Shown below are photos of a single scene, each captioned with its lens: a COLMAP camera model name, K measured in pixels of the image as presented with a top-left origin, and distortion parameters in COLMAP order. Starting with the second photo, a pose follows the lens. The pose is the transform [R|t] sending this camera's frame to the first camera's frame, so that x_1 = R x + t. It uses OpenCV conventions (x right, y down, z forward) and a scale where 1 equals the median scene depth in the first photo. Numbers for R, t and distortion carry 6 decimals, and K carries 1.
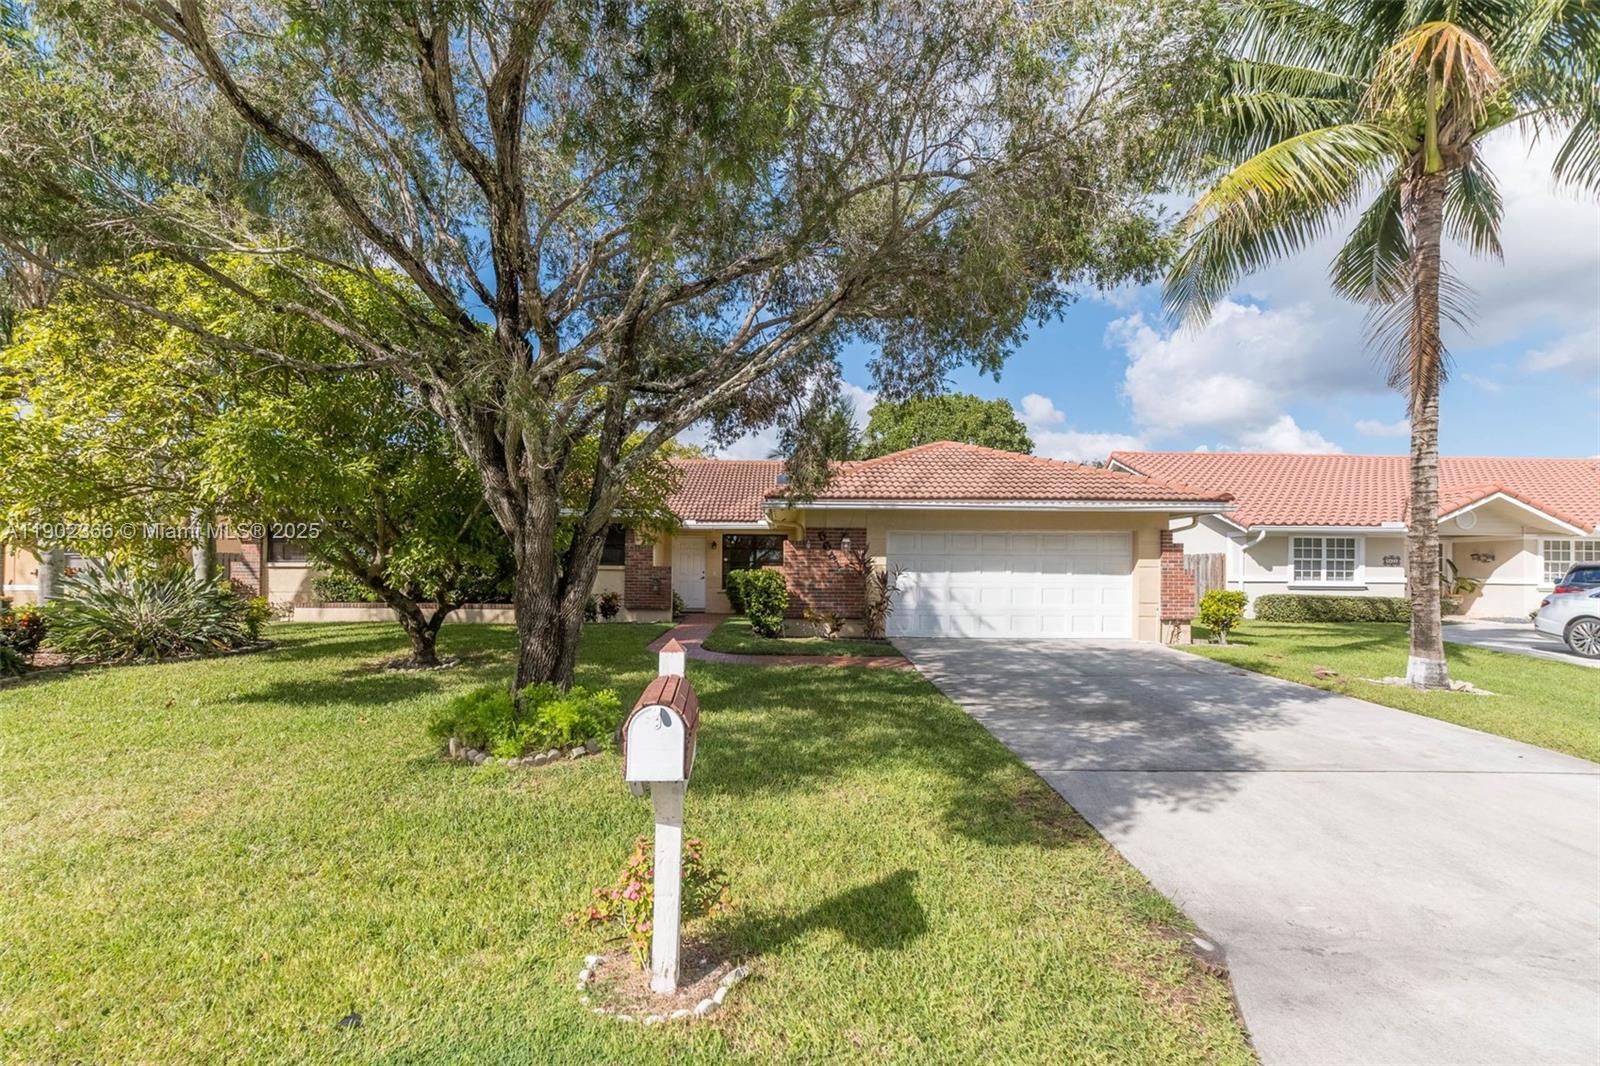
lens RADIAL K [[742.6, 0, 797.8], [0, 742.6, 552.7], [0, 0, 1]] dist [-0.035857, -0.000188]
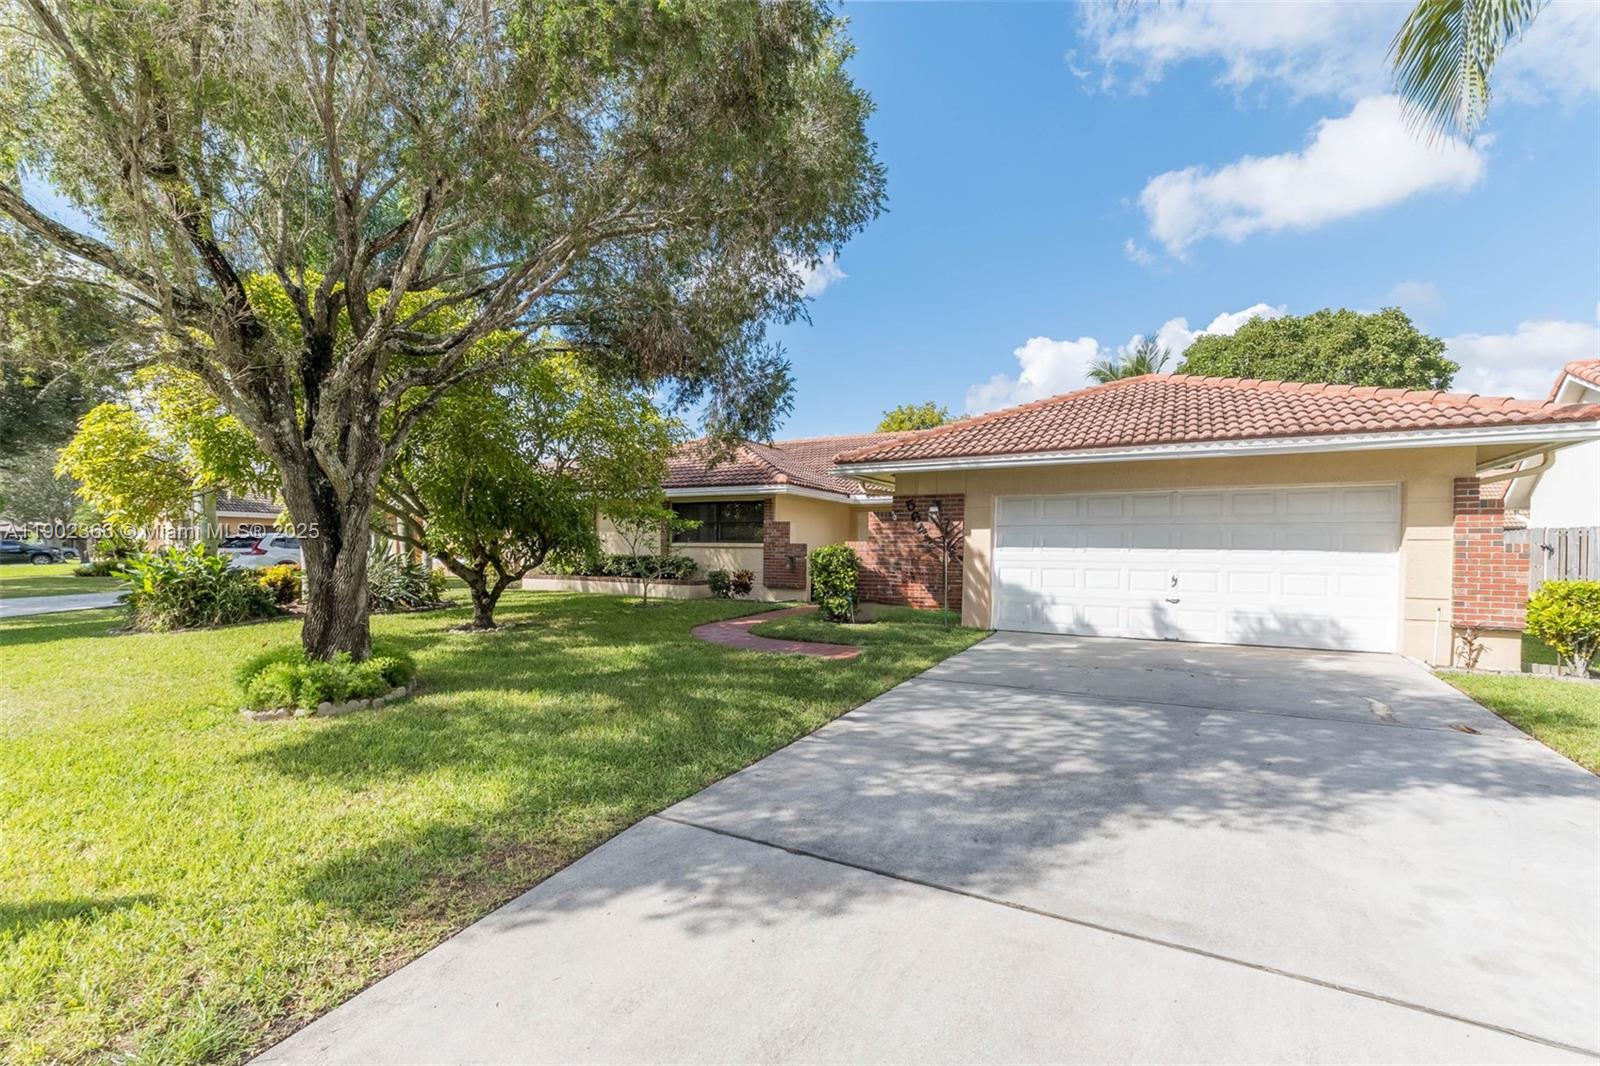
lens RADIAL K [[742.6, 0, 797.8], [0, 742.6, 552.7], [0, 0, 1]] dist [-0.035857, -0.000188]
pose [[0.838777, 0.002193, -0.544471, 0.380024], [0.010898, 0.999724, 0.020816, 0.012531], [0.544366, -0.023394, 0.838522, 0.224492]]
